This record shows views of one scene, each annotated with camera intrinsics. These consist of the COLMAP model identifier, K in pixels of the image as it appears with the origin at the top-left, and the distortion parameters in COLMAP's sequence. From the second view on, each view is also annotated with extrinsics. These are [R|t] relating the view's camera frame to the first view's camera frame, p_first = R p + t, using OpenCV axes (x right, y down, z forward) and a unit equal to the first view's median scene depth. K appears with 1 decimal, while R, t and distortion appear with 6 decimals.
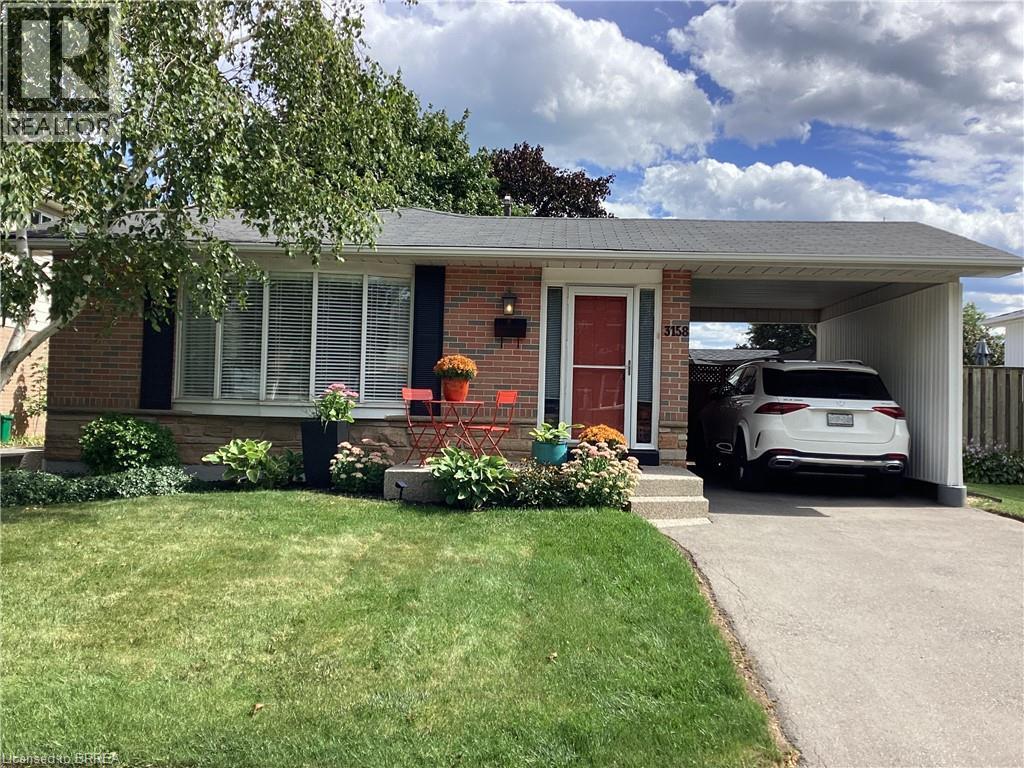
lens RADIAL K [[896.1, 0, 512.0], [0, 896.1, 384.0], [0, 0, 1]] dist [0.108144, -0.200474]
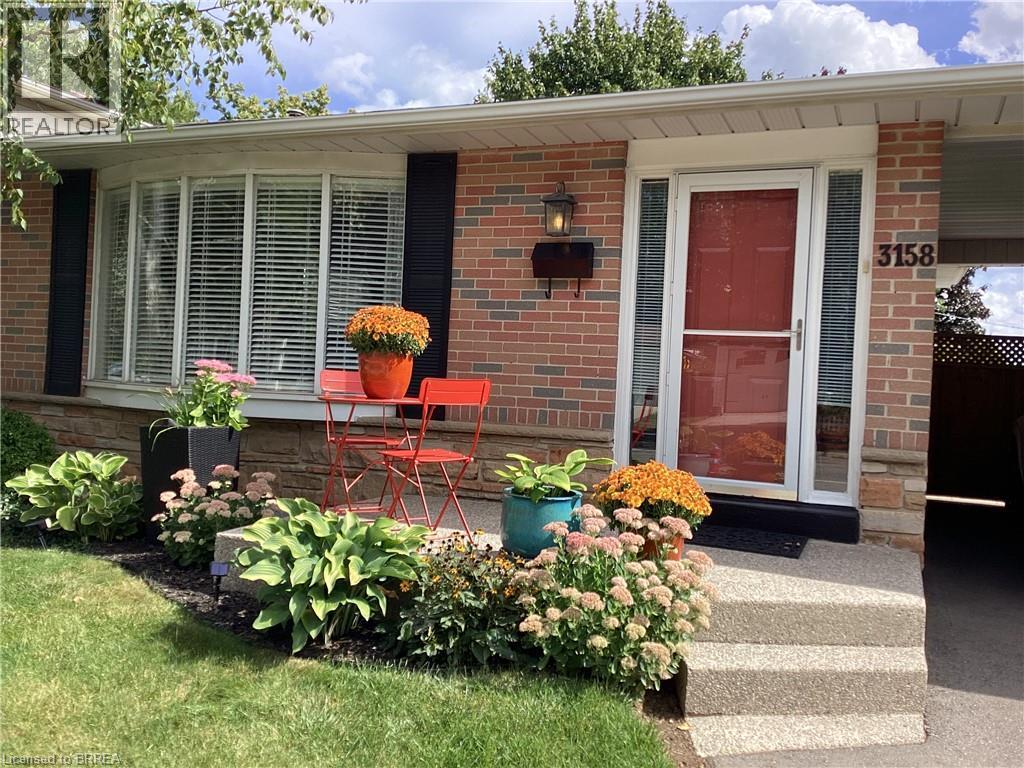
lens RADIAL K [[896.1, 0, 512.0], [0, 896.1, 384.0], [0, 0, 1]] dist [0.108144, -0.200474]
pose [[0.934007, 0.020851, -0.356644, 0.160728], [-0.012977, 0.999617, 0.024455, -0.001538], [0.357018, -0.018213, 0.933920, 0.487833]]
